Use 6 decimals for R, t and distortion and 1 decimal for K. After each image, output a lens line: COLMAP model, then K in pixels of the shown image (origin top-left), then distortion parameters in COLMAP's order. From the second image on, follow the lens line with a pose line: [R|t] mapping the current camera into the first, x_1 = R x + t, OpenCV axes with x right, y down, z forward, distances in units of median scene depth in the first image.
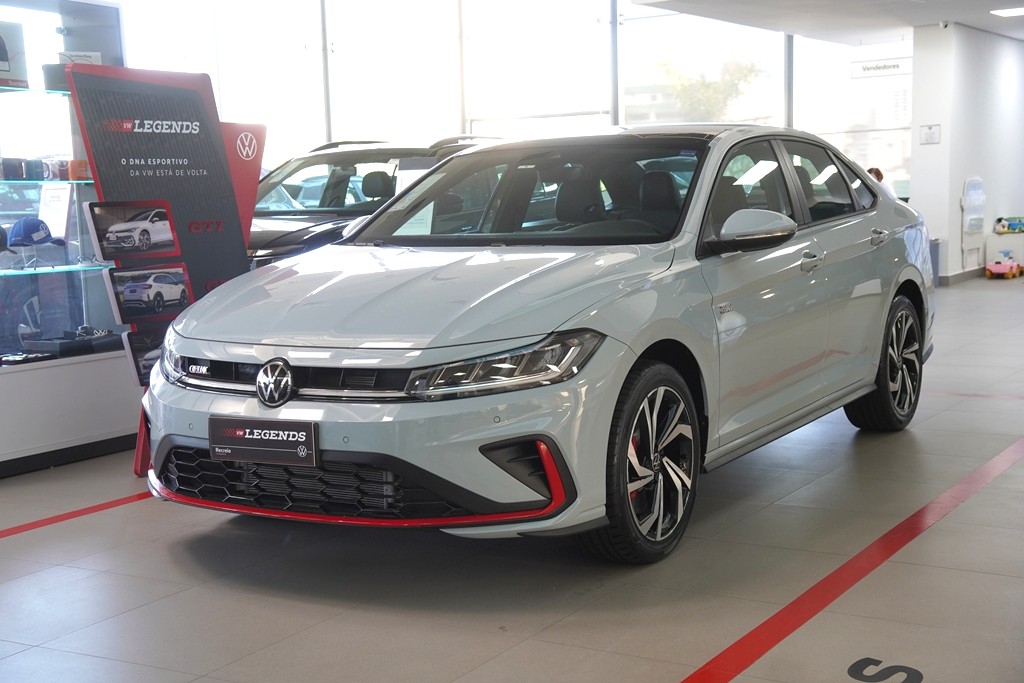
lens RADIAL K [[1436.9, 0, 535.9], [0, 1436.9, 343.8], [0, 0, 1]] dist [0.021930, 0.825598]
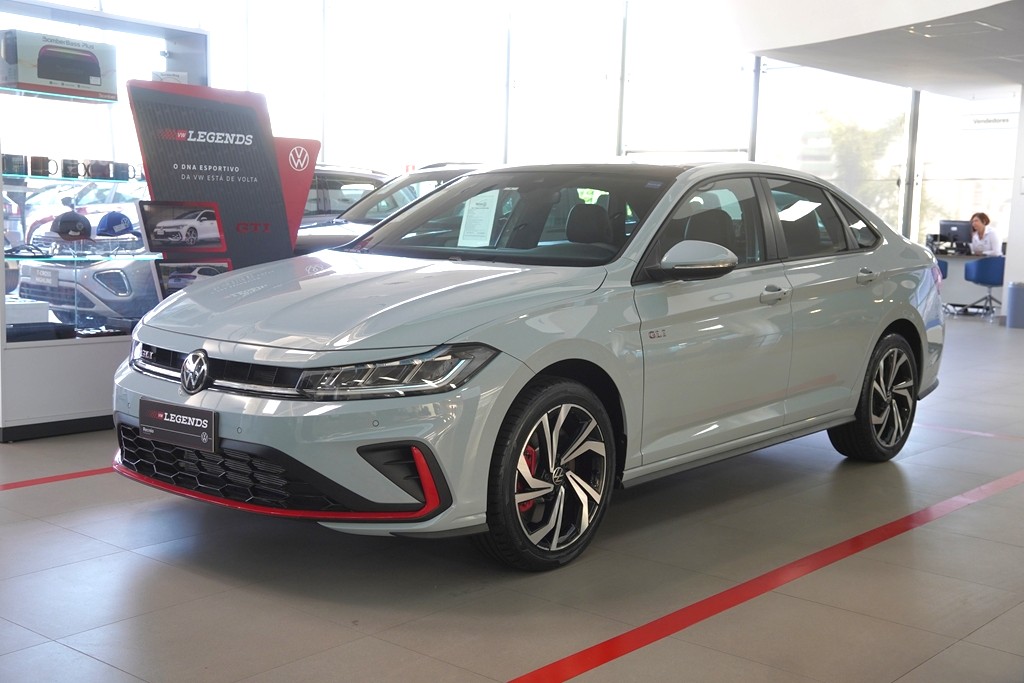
lens RADIAL K [[1240.1, 0, 534.7], [0, 1240.1, 338.3], [0, 0, 1]] dist [-0.015324, 0.463358]
pose [[0.985767, 0.073147, -0.151369, 0.152543], [-0.073941, 0.997263, 0.000385, -0.012641], [0.150982, 0.010812, 0.988477, 0.081964]]
